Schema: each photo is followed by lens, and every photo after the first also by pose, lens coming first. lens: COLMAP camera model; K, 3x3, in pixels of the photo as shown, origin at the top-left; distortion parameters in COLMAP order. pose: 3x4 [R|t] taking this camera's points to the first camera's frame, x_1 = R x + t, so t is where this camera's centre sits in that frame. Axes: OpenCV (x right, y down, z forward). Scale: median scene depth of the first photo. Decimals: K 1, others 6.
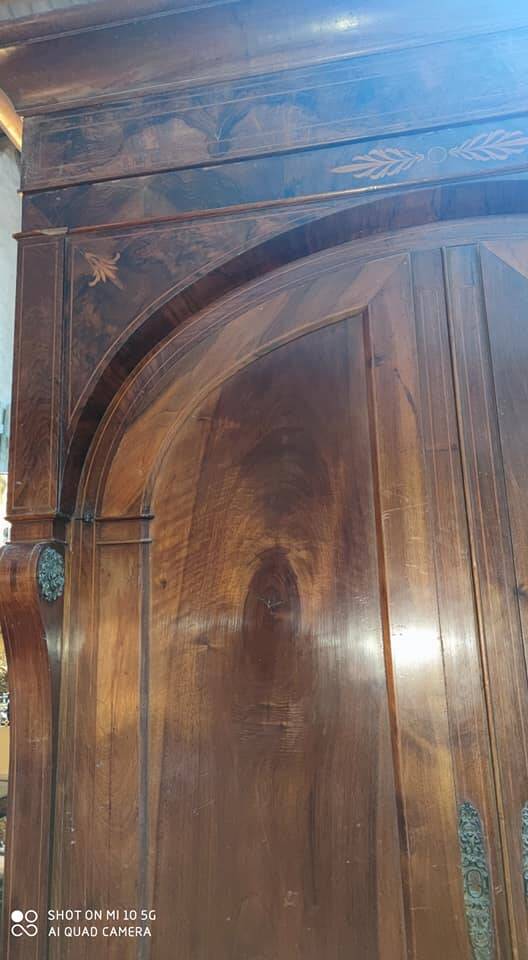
lens RADIAL K [[698.1, 0, 252.6], [0, 698.1, 478.8], [0, 0, 1]] dist [0.078088, -0.079447]
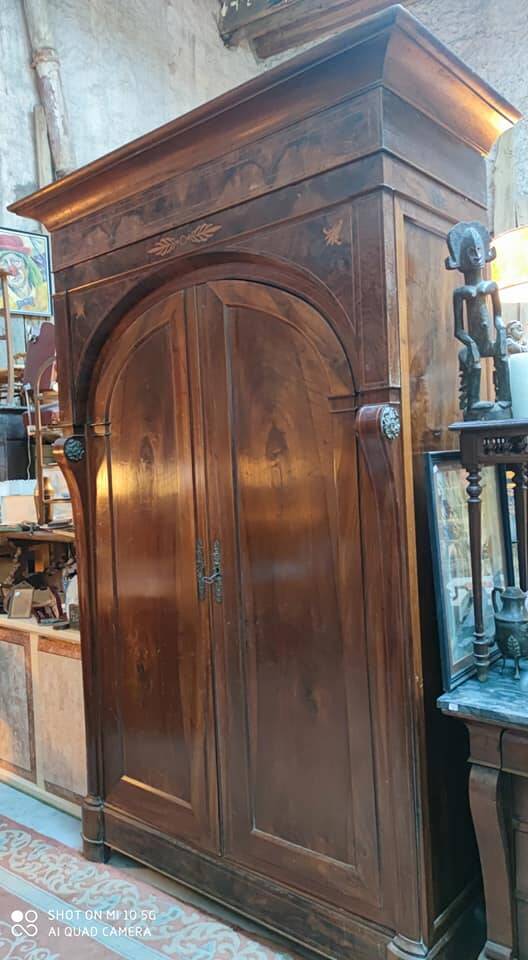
lens RADIAL K [[698.1, 0, 249.9], [0, 698.1, 478.4], [0, 0, 1]] dist [0.078088, -0.079447]
pose [[0.865918, 0.001571, -0.500184, 1.400256], [0.126656, 0.966716, 0.222303, -0.222697], [0.483885, -0.255848, 0.836898, -0.734071]]
